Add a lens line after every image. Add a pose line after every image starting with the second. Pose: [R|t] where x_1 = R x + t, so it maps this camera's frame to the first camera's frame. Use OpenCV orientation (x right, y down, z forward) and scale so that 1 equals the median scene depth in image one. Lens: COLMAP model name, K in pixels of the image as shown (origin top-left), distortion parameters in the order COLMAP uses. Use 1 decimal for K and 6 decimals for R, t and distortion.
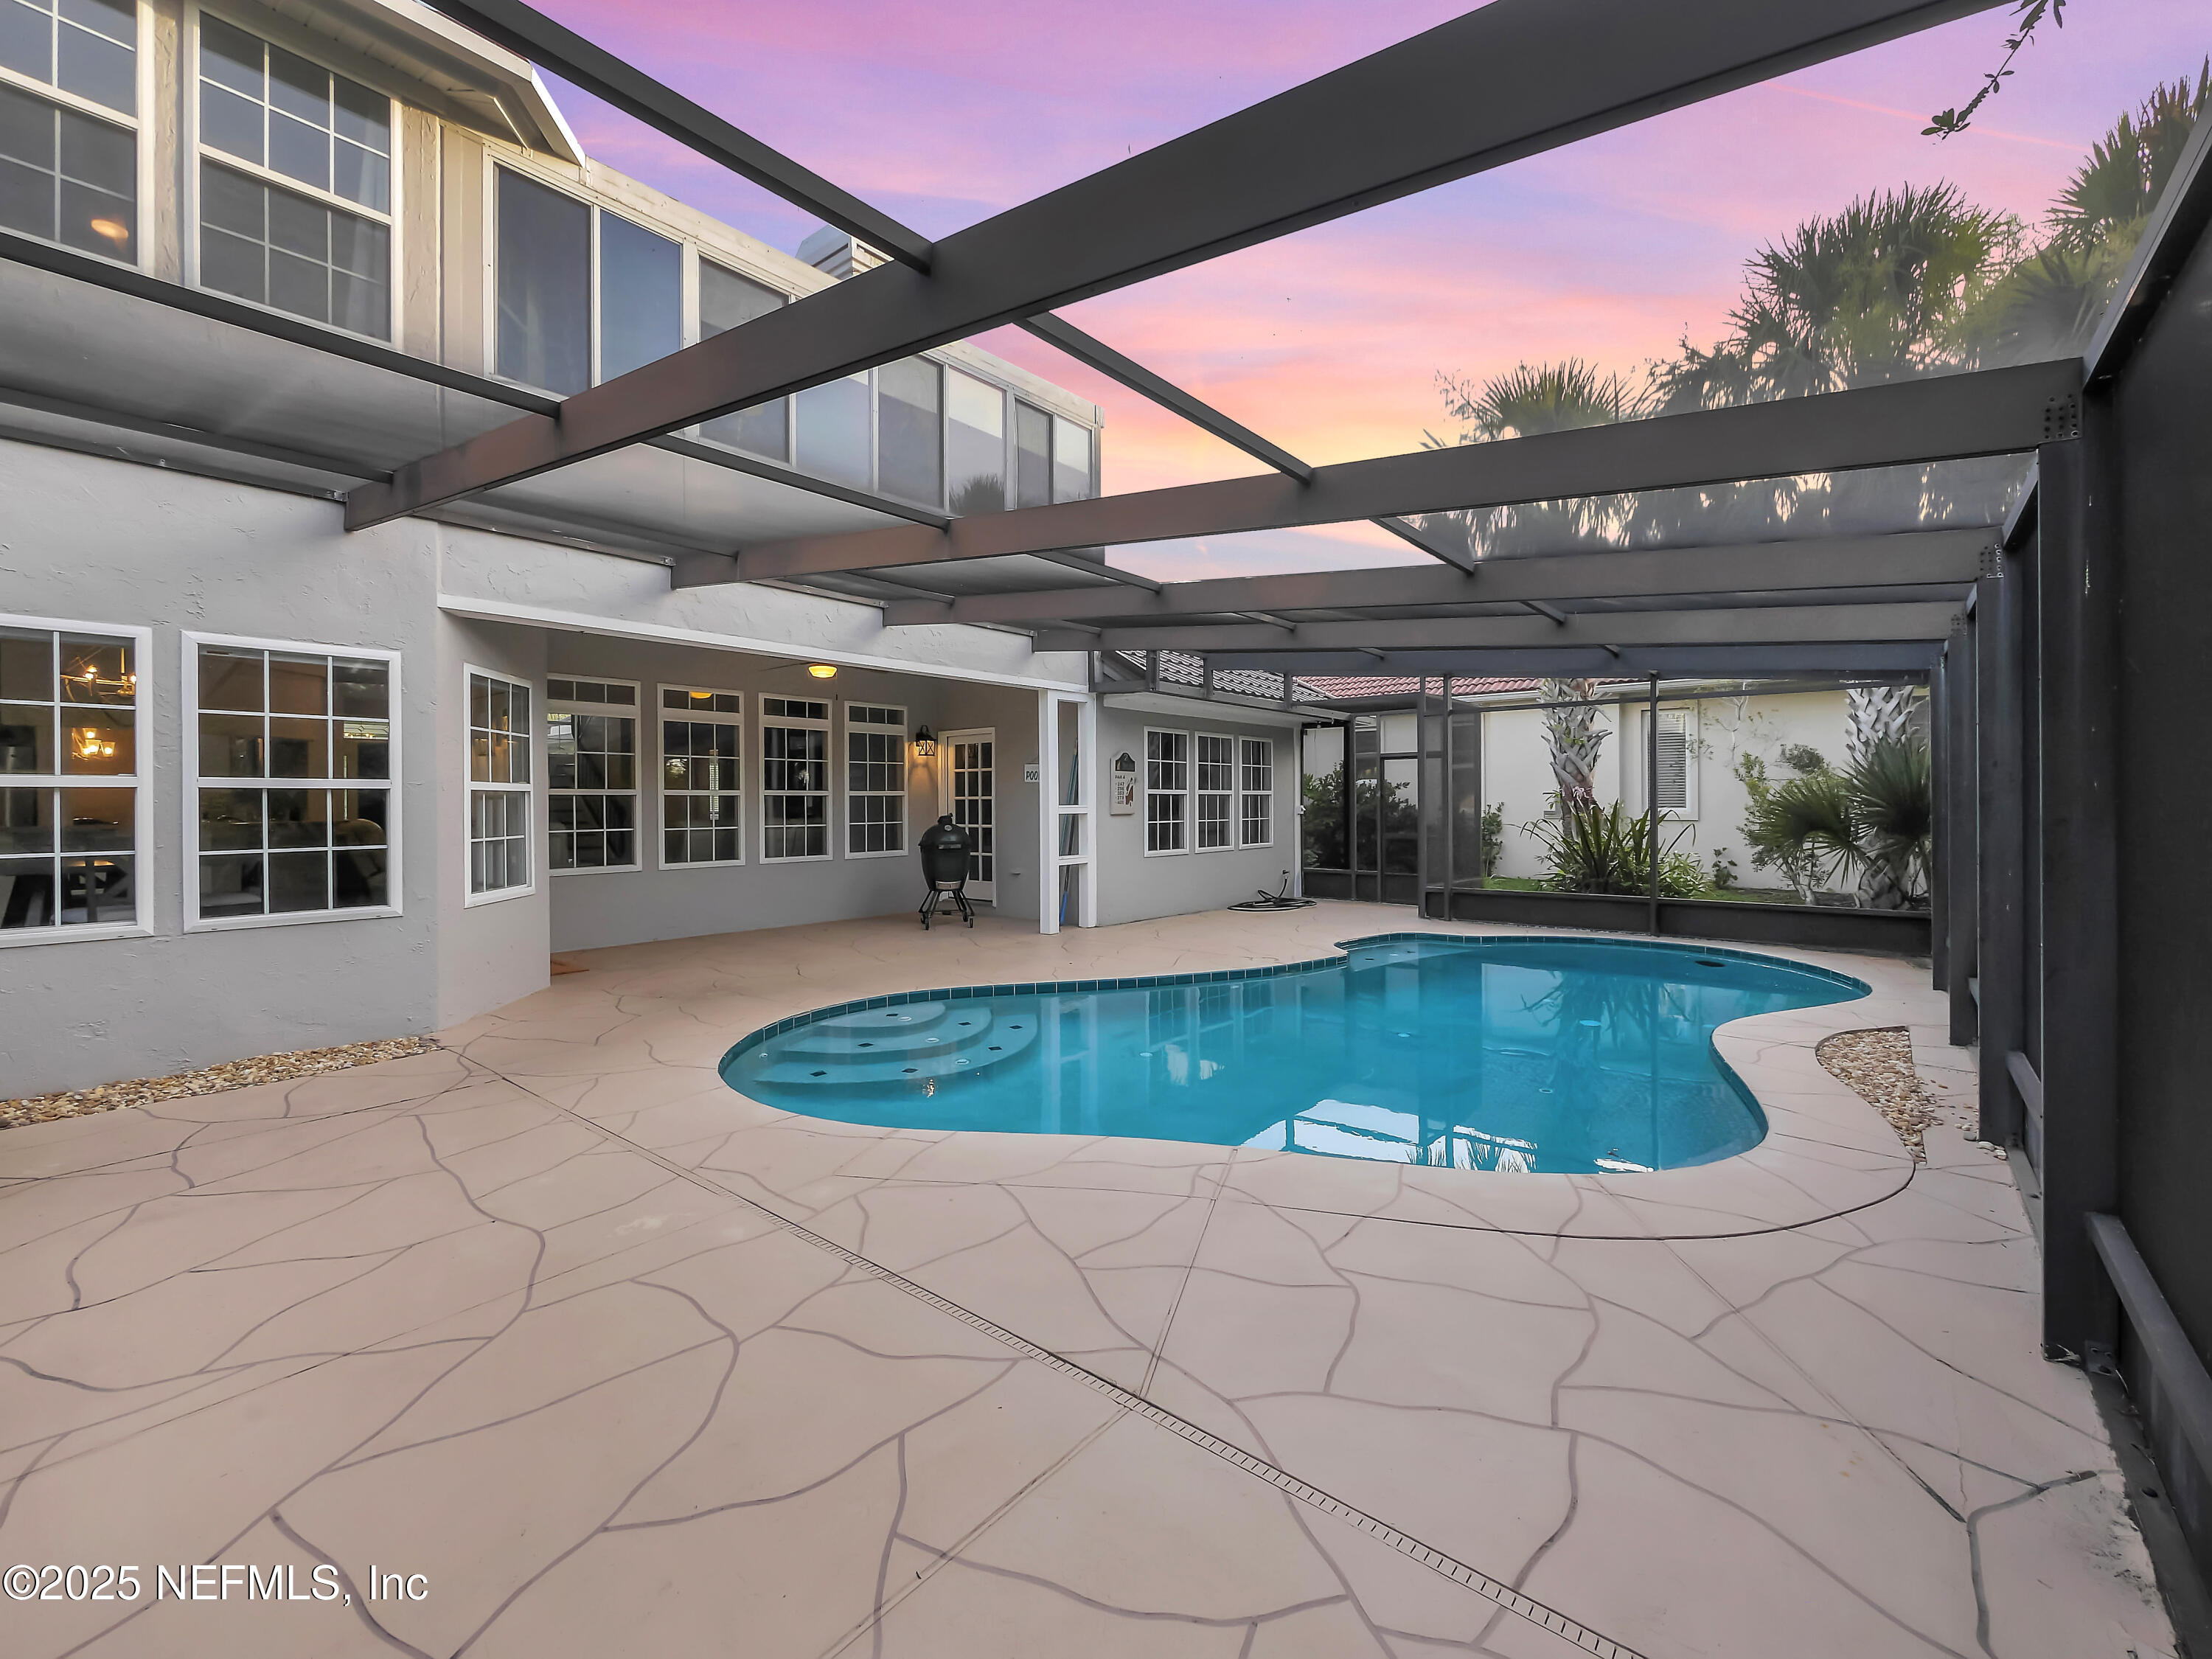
lens RADIAL K [[945.2, 0, 1115.9], [0, 945.2, 803.8], [0, 0, 1]] dist [-0.005906, -0.000226]
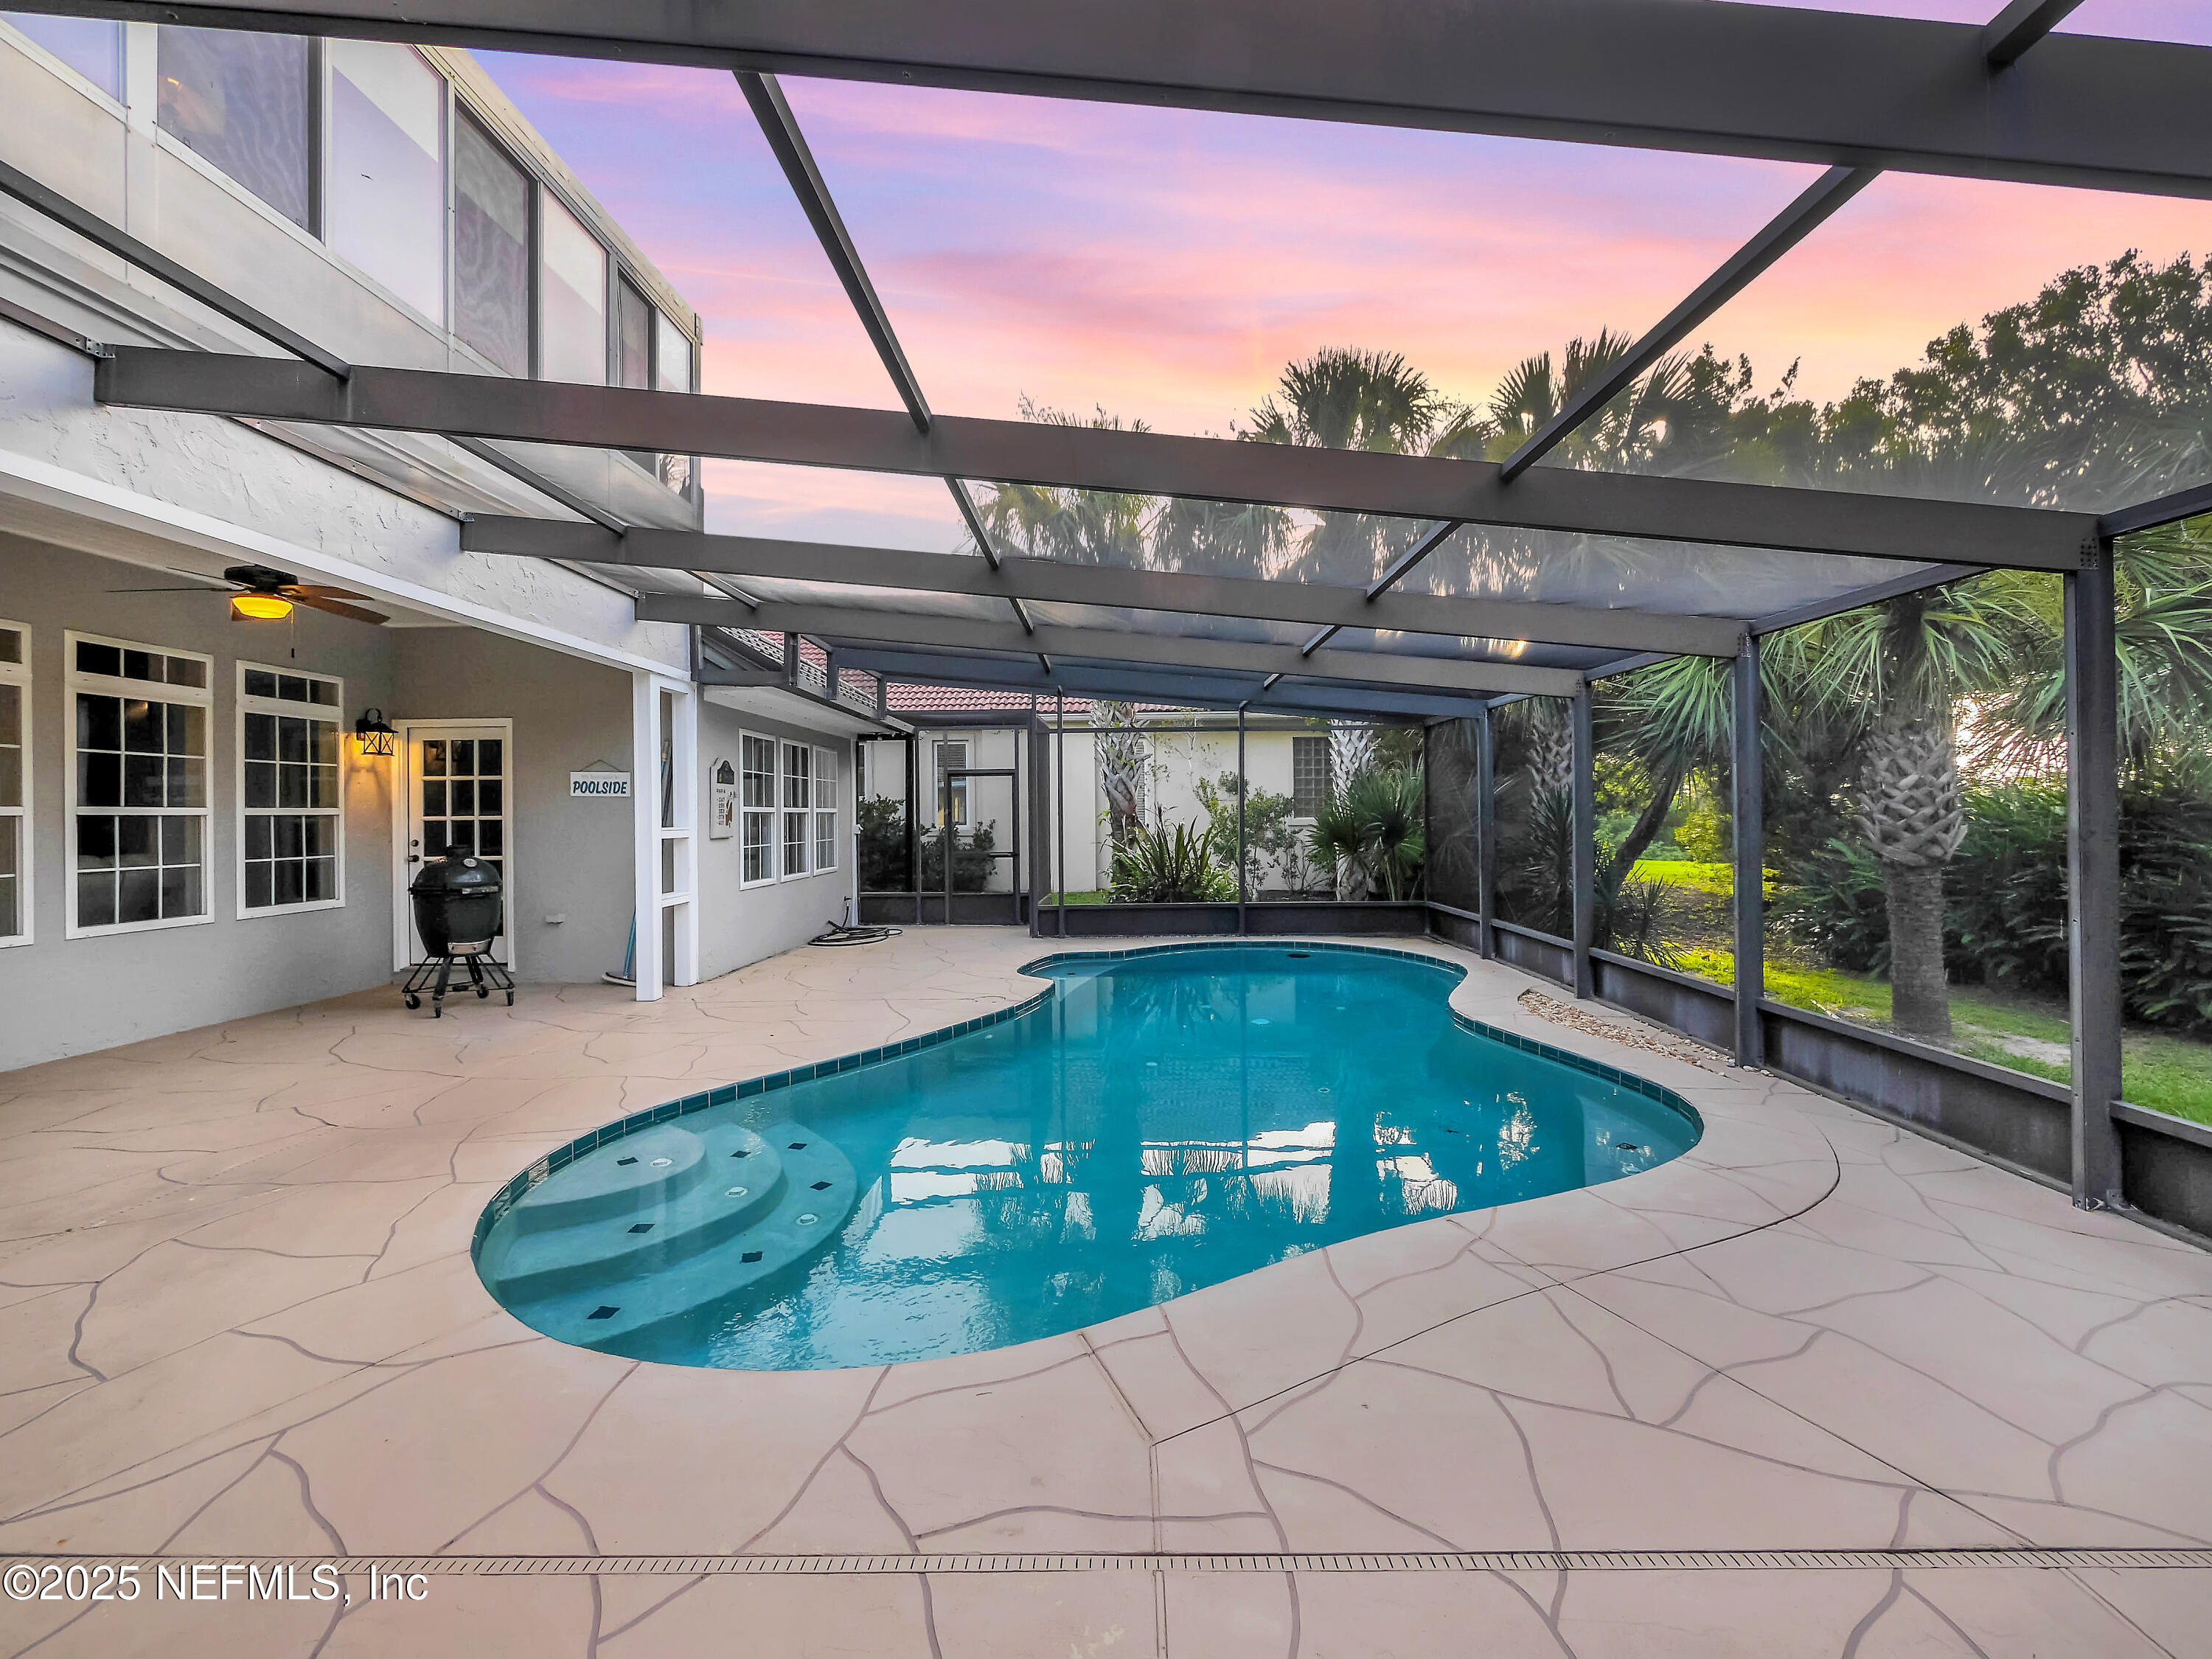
lens RADIAL K [[945.2, 0, 1115.9], [0, 945.2, 803.8], [0, 0, 1]] dist [-0.005906, -0.000226]
pose [[0.780938, 0.004113, 0.624595, -0.220665], [0.007592, 0.999842, -0.016076, -0.002045], [-0.624562, 0.017296, 0.780783, 0.169781]]
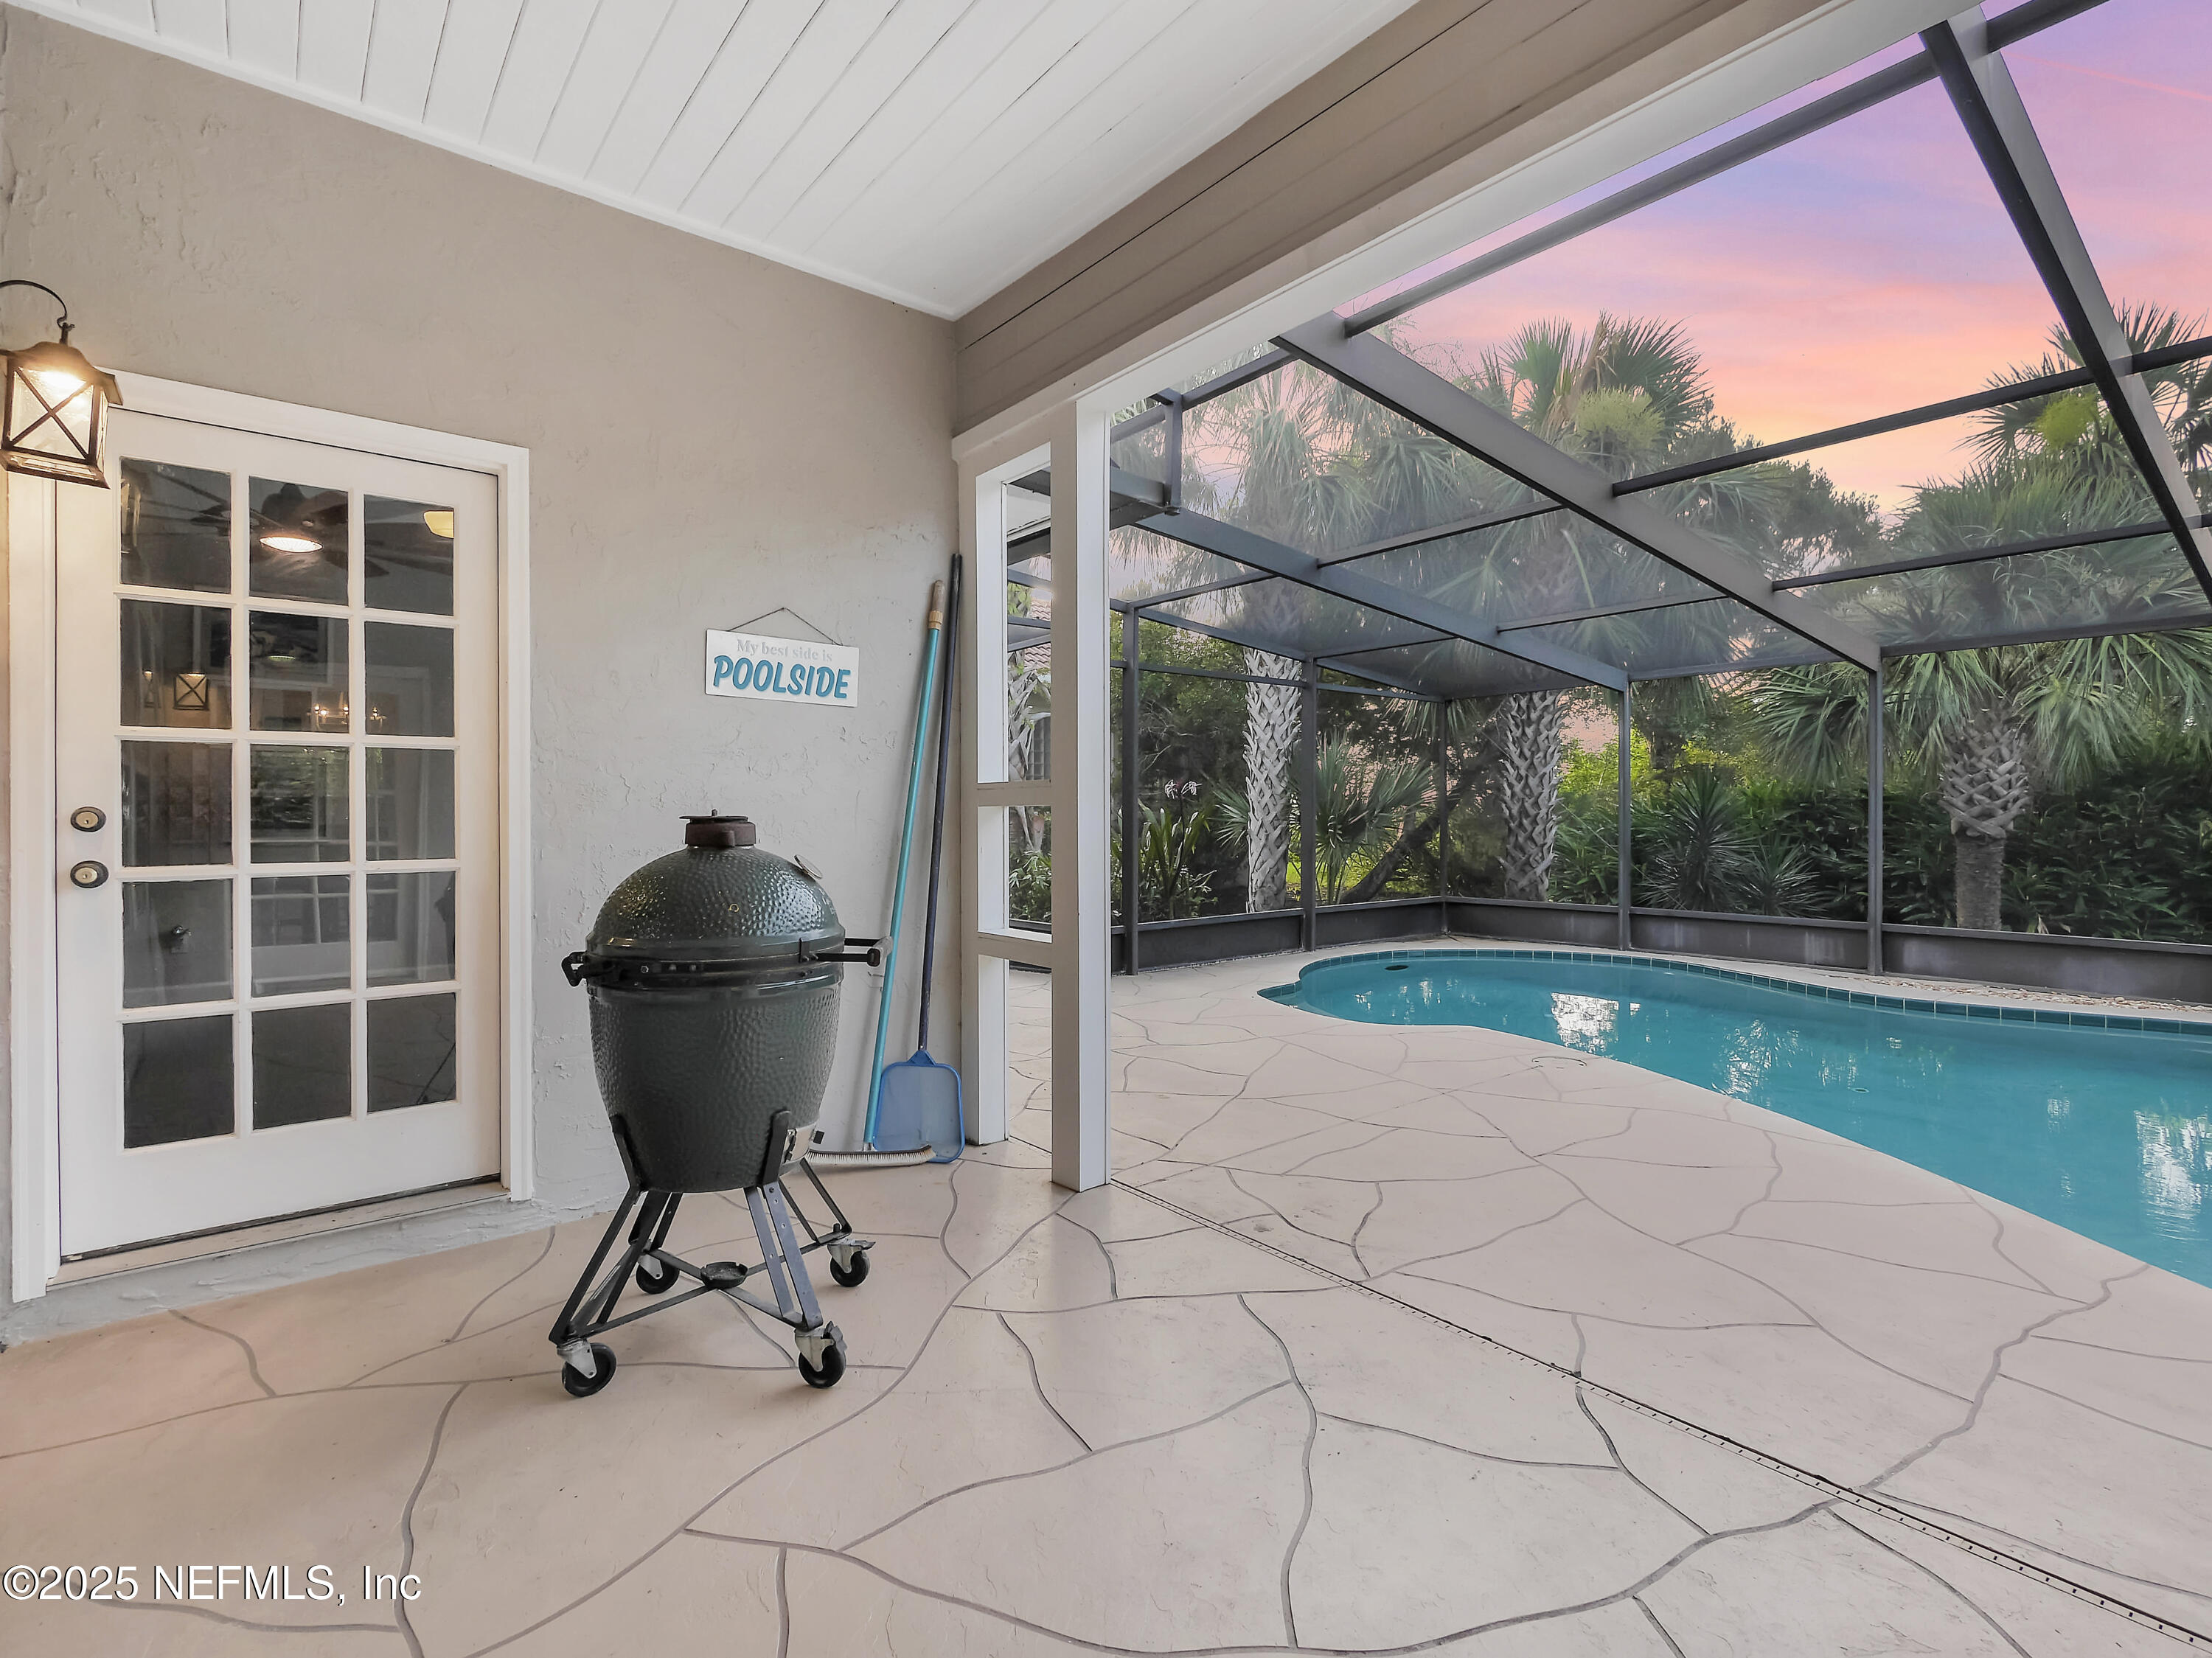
lens RADIAL K [[1036.6, 0, 1106.0], [0, 1036.6, 829.0], [0, 0, 1]] dist [-0.003960, -0.000333]
pose [[0.201182, -0.003774, 0.979547, -0.363543], [0.009657, 0.999952, 0.001869, 0.016509], [-0.979506, 0.009083, 0.201209, 0.821539]]
